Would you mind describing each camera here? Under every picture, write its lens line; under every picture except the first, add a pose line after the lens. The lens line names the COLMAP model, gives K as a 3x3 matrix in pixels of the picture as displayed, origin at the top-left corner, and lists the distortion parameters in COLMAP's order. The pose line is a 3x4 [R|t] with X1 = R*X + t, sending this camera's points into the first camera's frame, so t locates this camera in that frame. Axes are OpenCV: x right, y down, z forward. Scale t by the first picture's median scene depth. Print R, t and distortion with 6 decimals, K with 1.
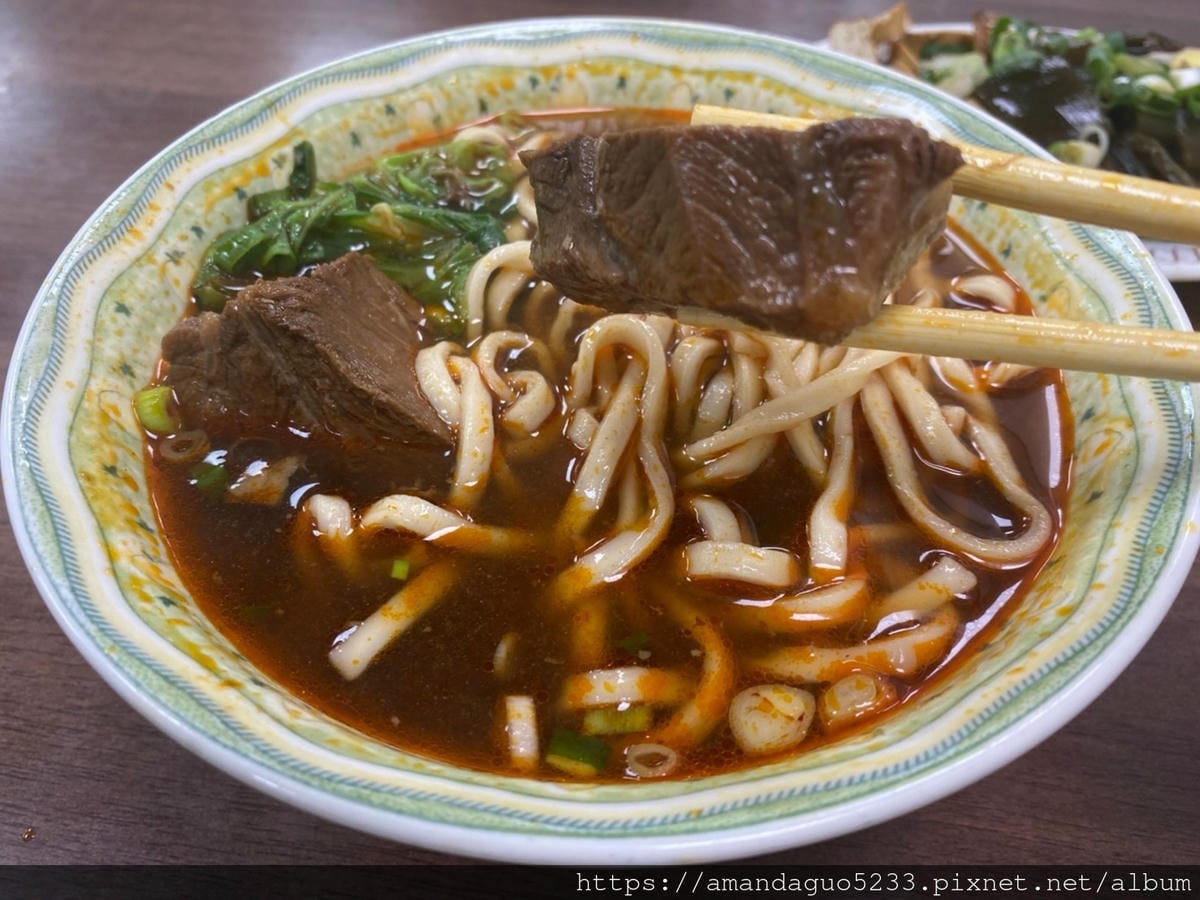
lens RADIAL K [[957.1, 0, 599.4], [0, 957.1, 452.9], [0, 0, 1]] dist [-0.013995, 0.008365]
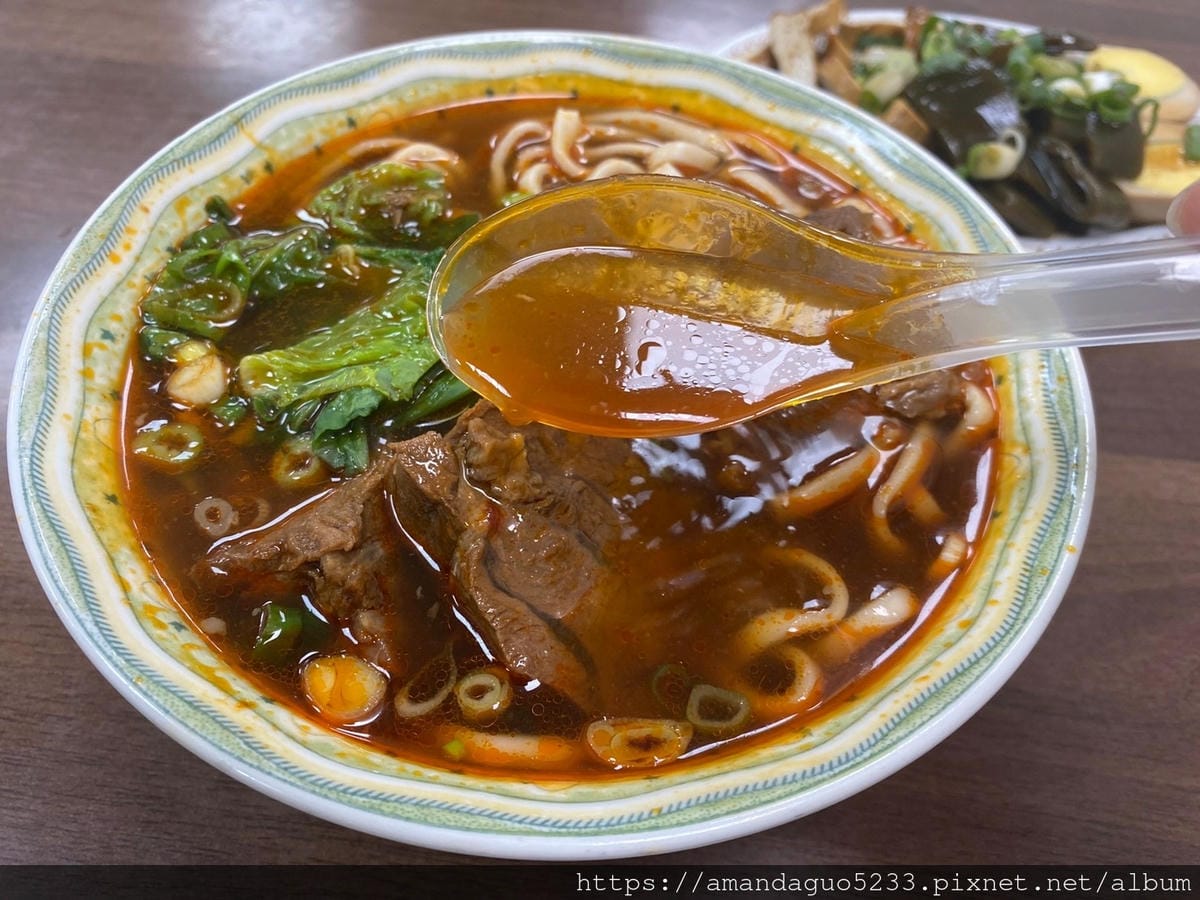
lens RADIAL K [[952.9, 0, 599.0], [0, 952.9, 456.9], [0, 0, 1]] dist [-0.016558, 0.017173]
pose [[0.997480, -0.003668, 0.070858, -0.035642], [-0.001634, 0.997211, 0.074616, -0.101285], [-0.070934, -0.074544, 0.994692, -0.095752]]
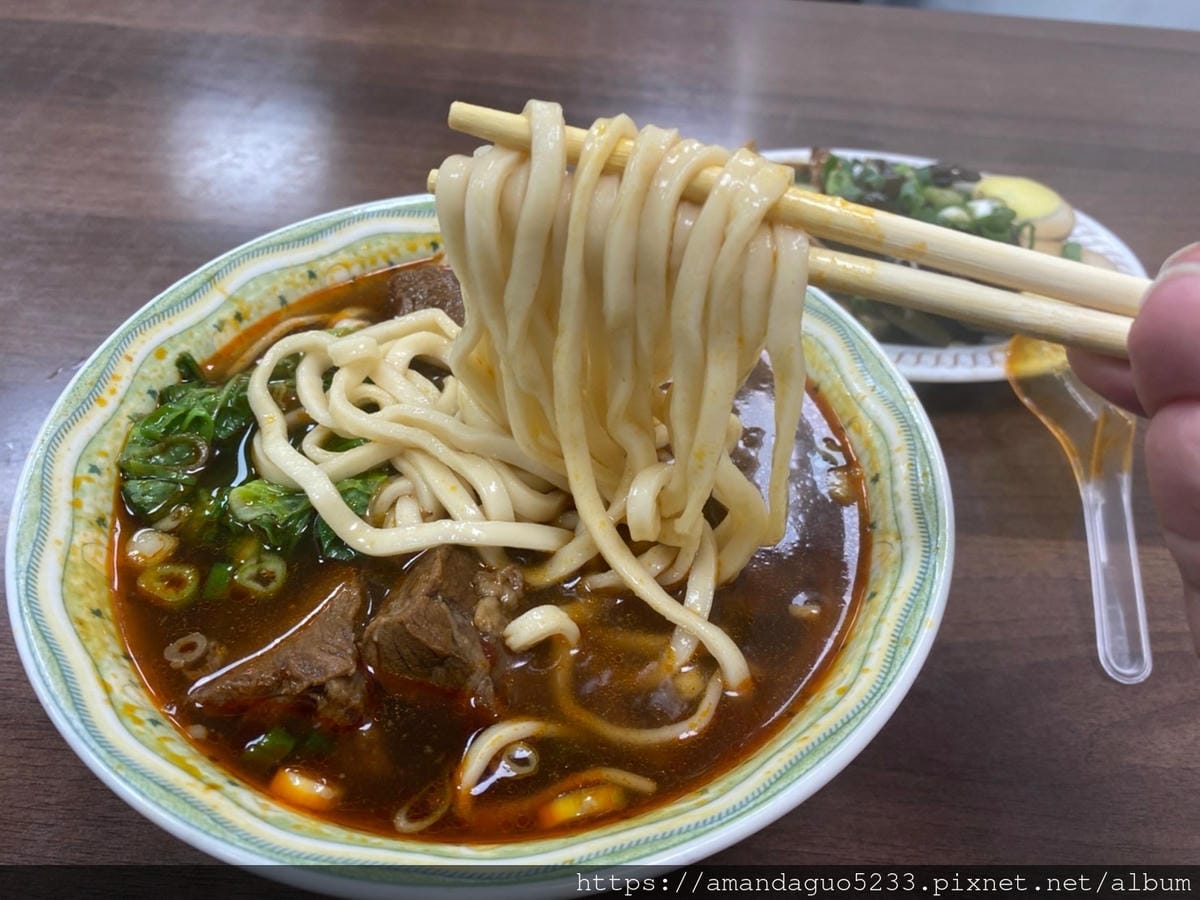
lens RADIAL K [[946.4, 0, 598.4], [0, 946.4, 456.9], [0, 0, 1]] dist [-0.003848, 0.008484]
pose [[0.995126, -0.034513, 0.092372, 0.023915], [0.037892, 0.998666, -0.035088, -0.106104], [-0.091038, 0.038417, 0.995106, -0.258800]]
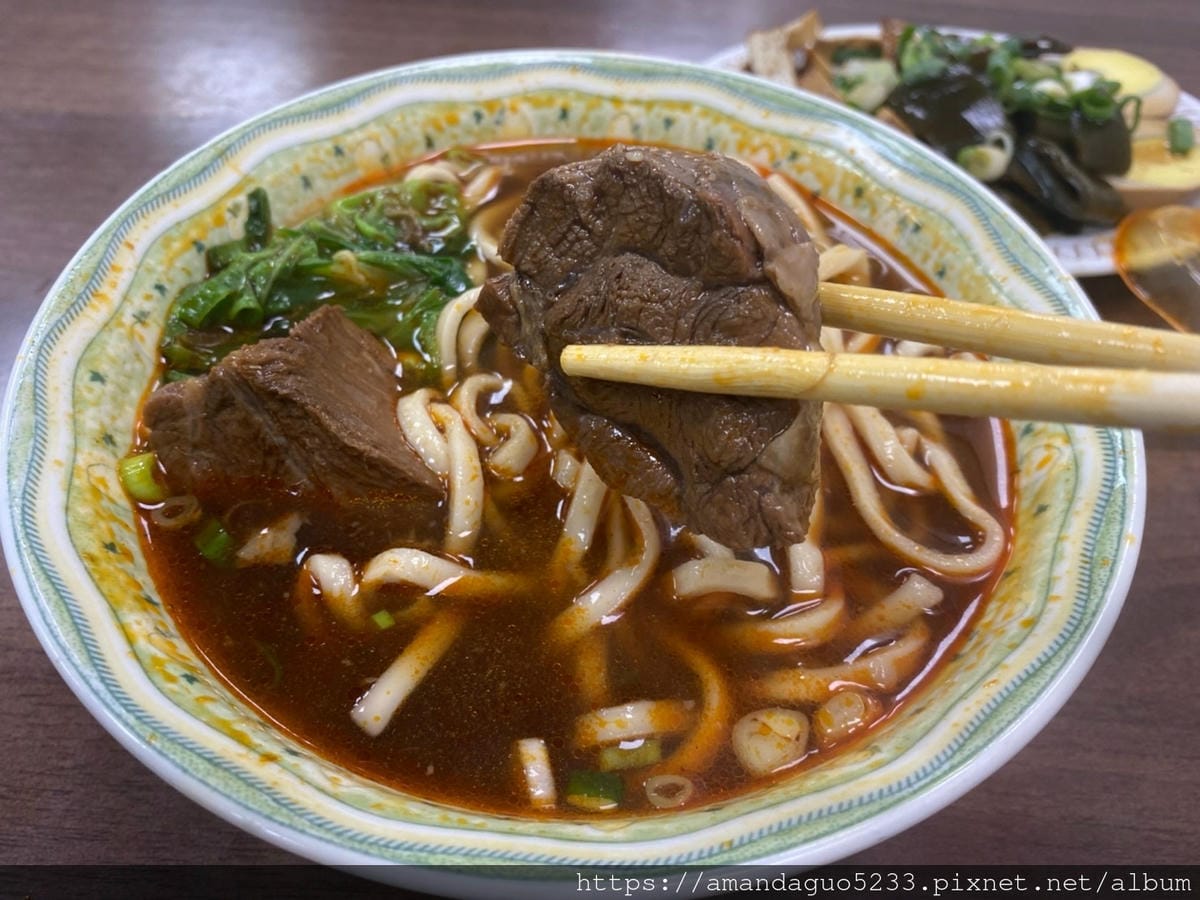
lens RADIAL K [[957.1, 0, 599.4], [0, 957.1, 452.9], [0, 0, 1]] dist [-0.013995, 0.008365]
pose [[0.993946, -0.059656, 0.092260, -0.079086], [0.057349, 0.997976, 0.027460, -0.072948], [-0.093712, -0.022002, 0.995356, -0.045027]]
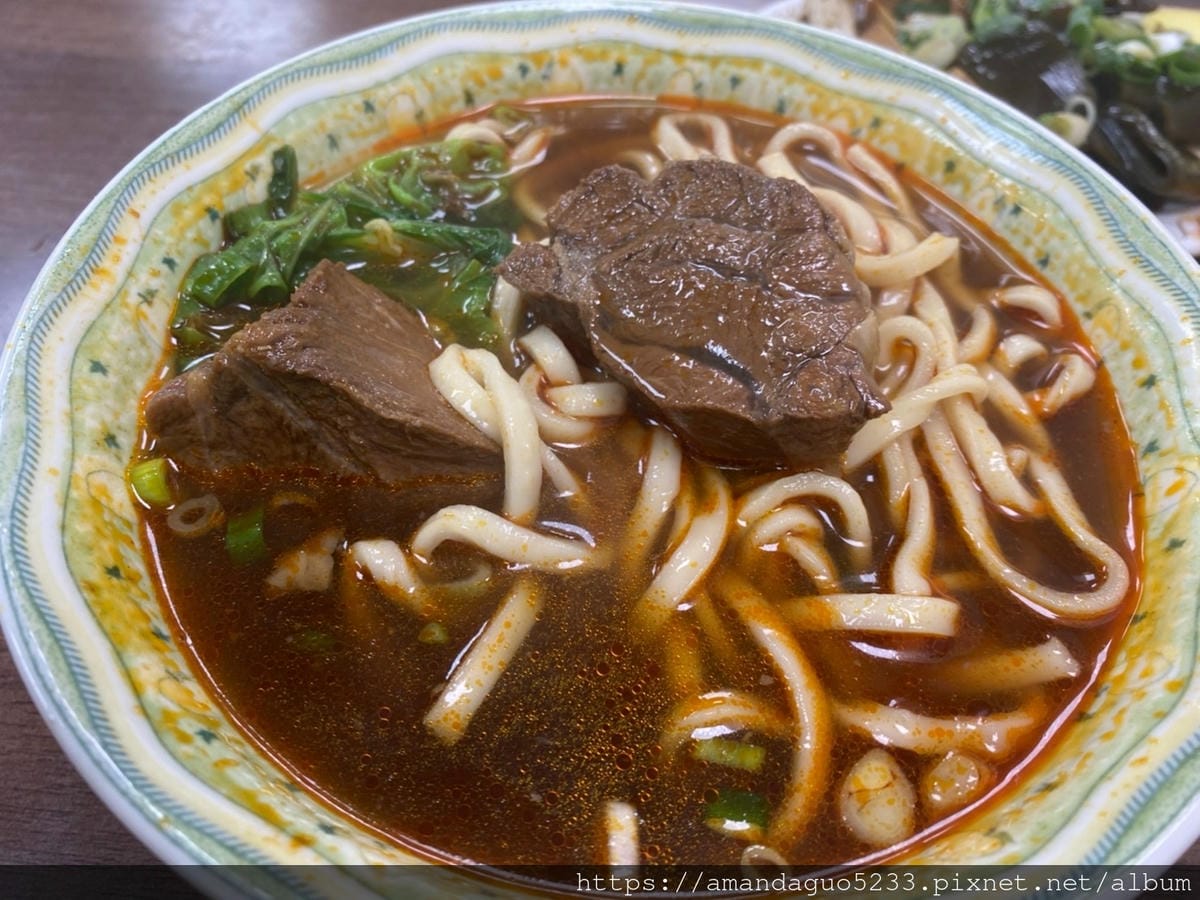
lens RADIAL K [[957.8, 0, 600.0], [0, 957.8, 450.0], [0, 0, 1]] dist [-0.009726, 0.002178]
pose [[0.995167, -0.041769, 0.088871, -0.131233], [0.035360, 0.996741, 0.072506, -0.129385], [-0.091610, -0.069013, 0.993401, 0.091328]]
